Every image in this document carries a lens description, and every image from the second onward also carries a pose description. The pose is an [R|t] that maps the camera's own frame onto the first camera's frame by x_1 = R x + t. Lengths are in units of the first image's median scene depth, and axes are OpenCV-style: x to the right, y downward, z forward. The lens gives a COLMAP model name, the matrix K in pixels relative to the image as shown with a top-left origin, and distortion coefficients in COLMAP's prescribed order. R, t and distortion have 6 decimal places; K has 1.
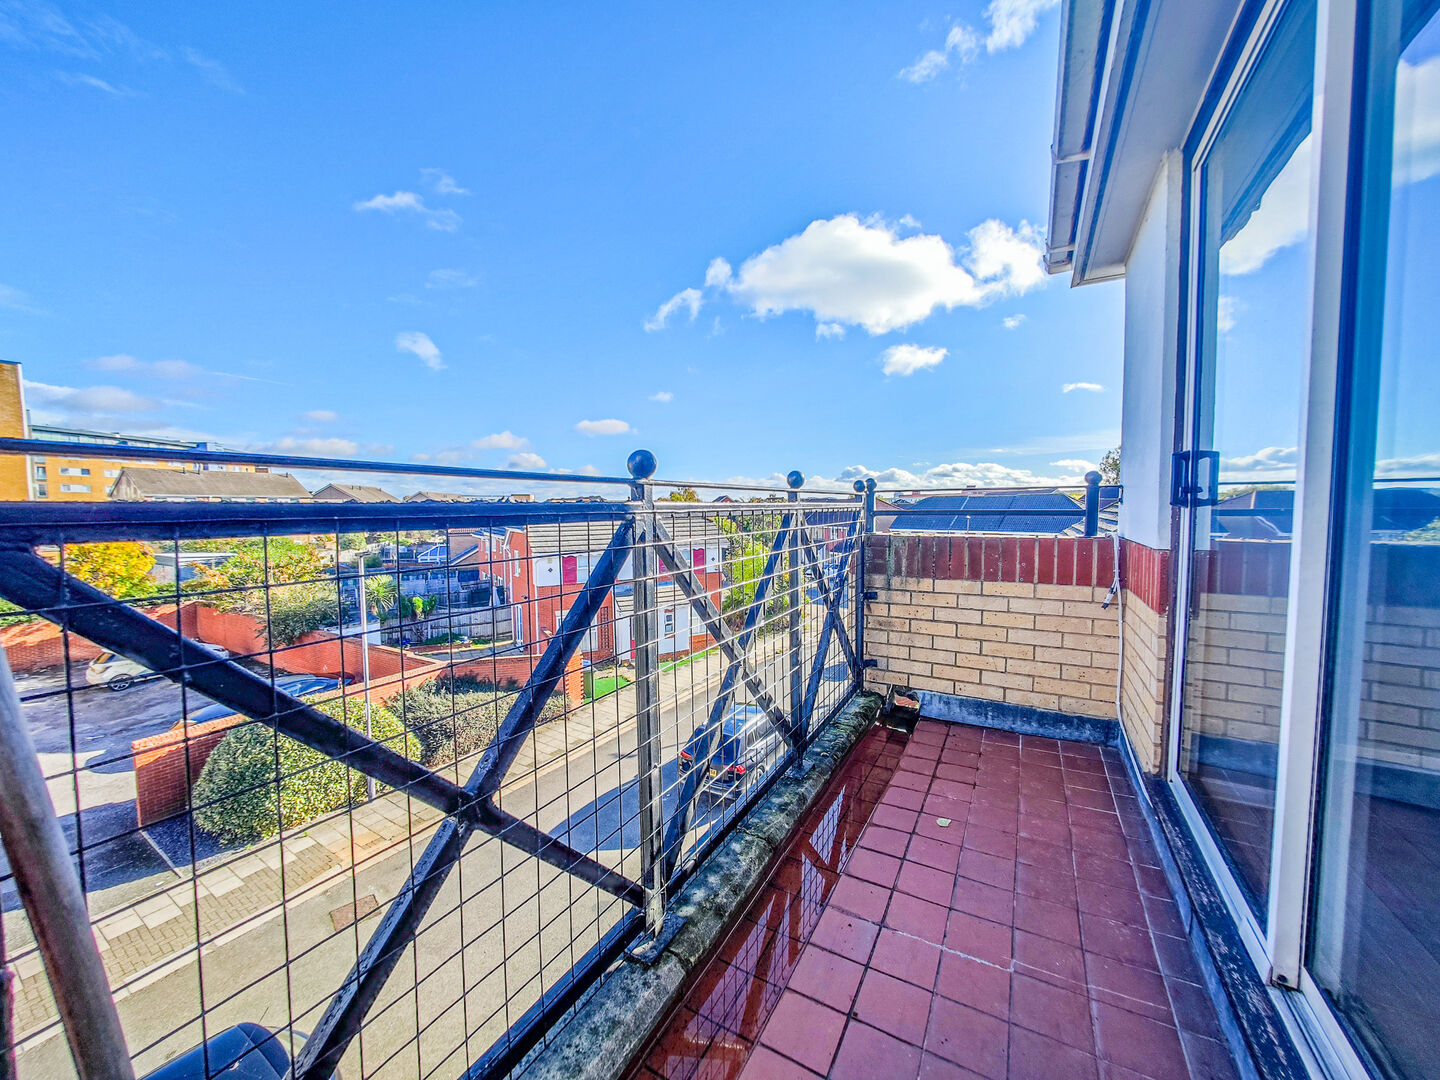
lens RADIAL K [[537.0, 0, 714.7], [0, 537.0, 527.7], [0, 0, 1]] dist [-0.008202, 0.000837]
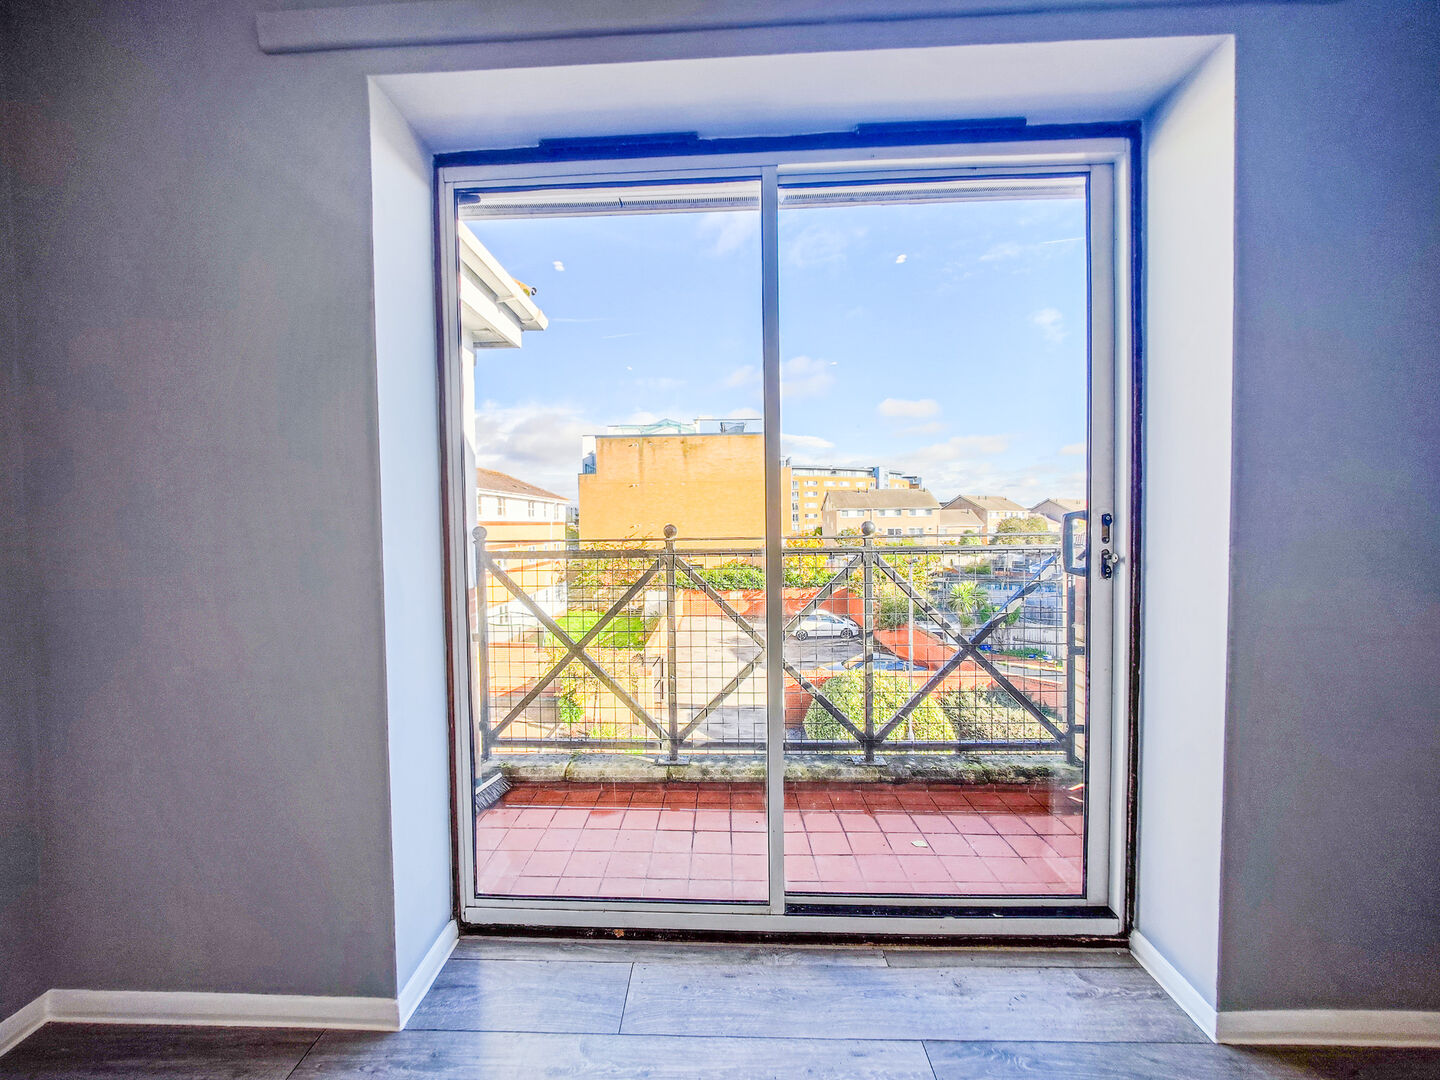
lens RADIAL K [[537.0, 0, 697.2], [0, 537.0, 540.2], [0, 0, 1]] dist [-0.008202, 0.000837]
pose [[0.459624, 0.036908, -0.887346, 0.094307], [-0.032451, 0.999167, 0.024750, -0.007420], [0.887520, 0.017420, 0.460439, 0.007050]]
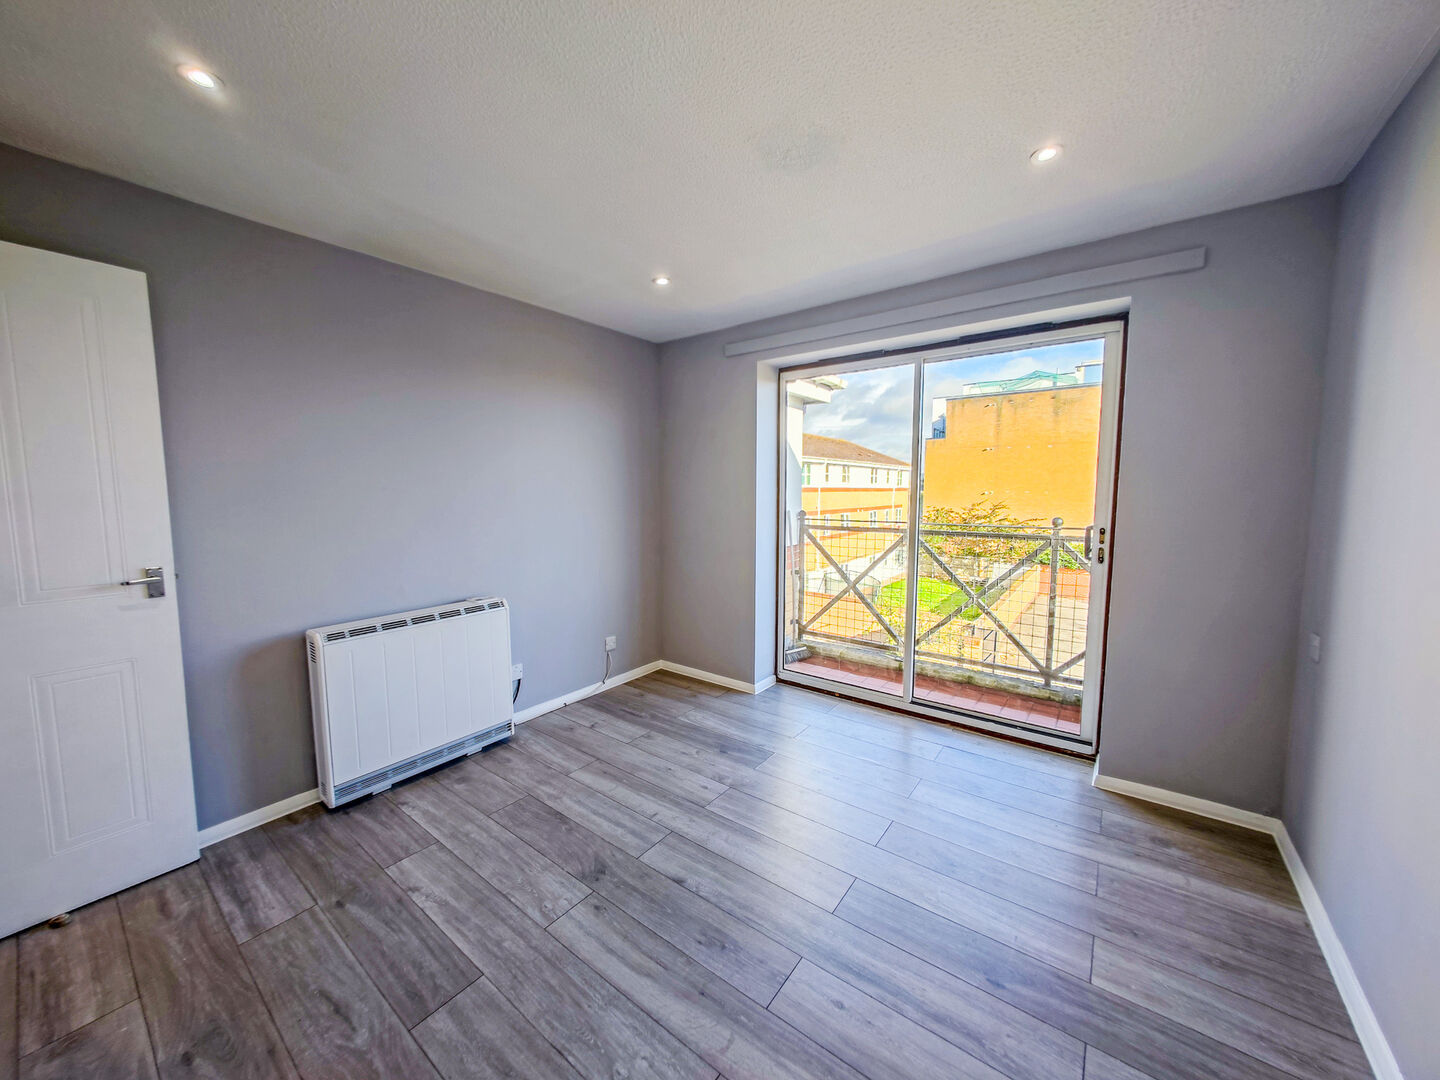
lens RADIAL K [[537.0, 0, 705.7], [0, 537.0, 537.2], [0, 0, 1]] dist [-0.008202, 0.000837]
pose [[-0.136511, 0.104306, -0.985132, 0.178048], [-0.039880, 0.993057, 0.110671, -0.017094], [0.989835, 0.054395, -0.131404, 0.009607]]
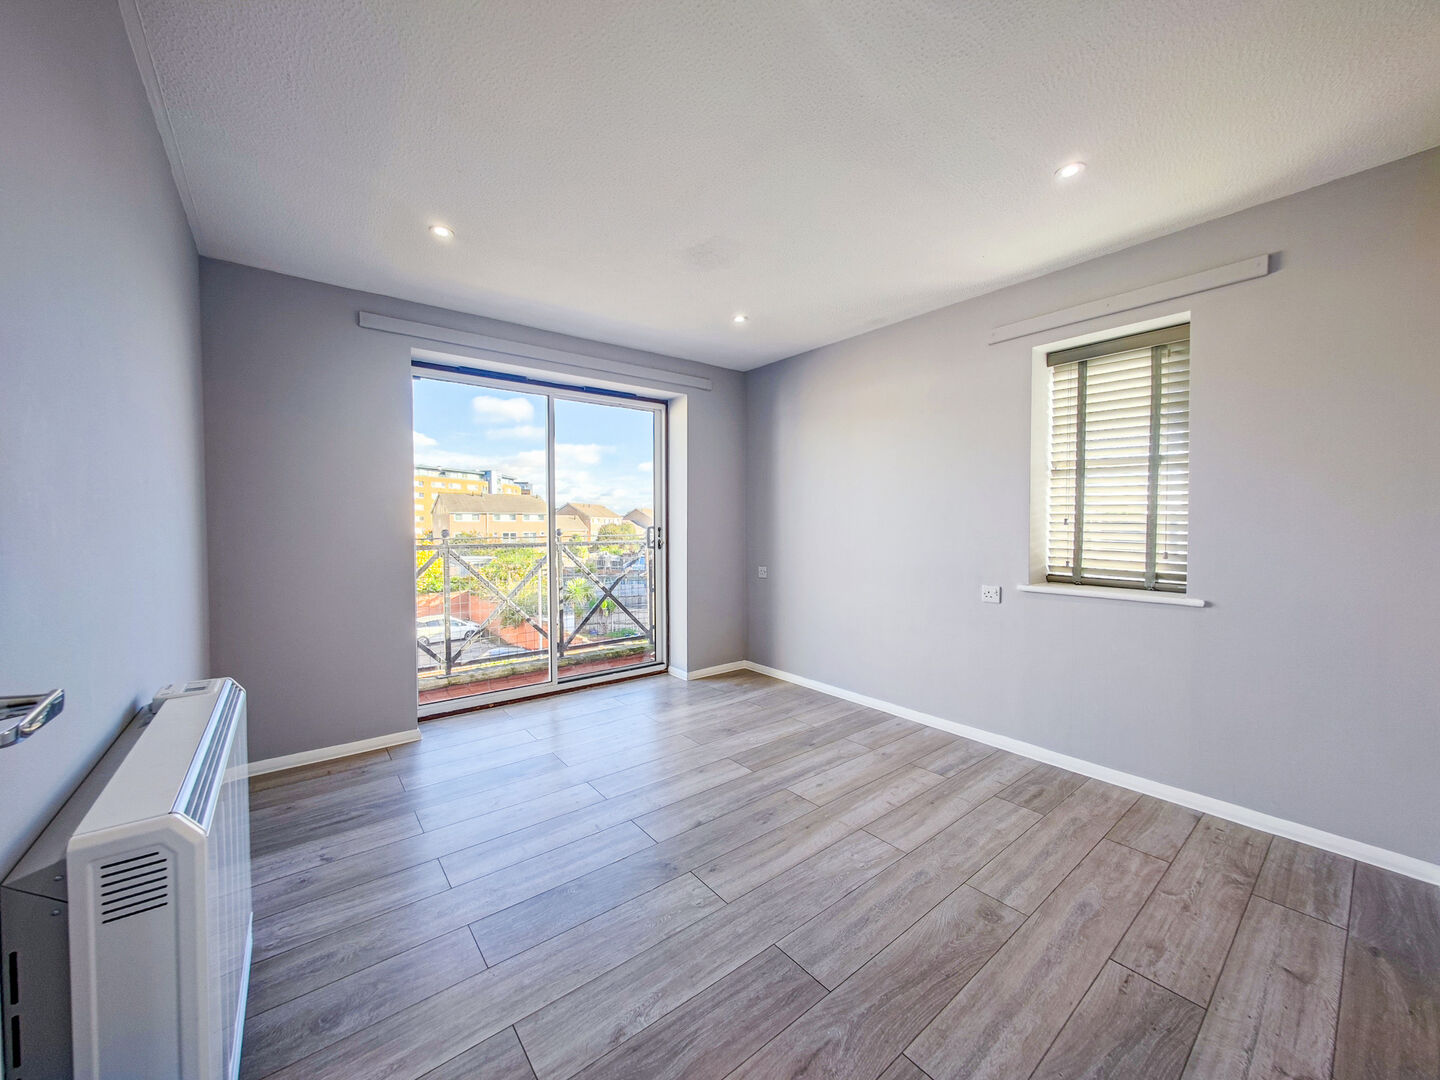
lens RADIAL K [[537.0, 0, 702.5], [0, 537.0, 537.3], [0, 0, 1]] dist [-0.008202, 0.000837]
pose [[0.925388, 0.022409, -0.378359, 0.141452], [-0.028670, 0.999529, -0.010923, -0.005654], [0.377936, 0.020956, 0.925594, -0.081584]]
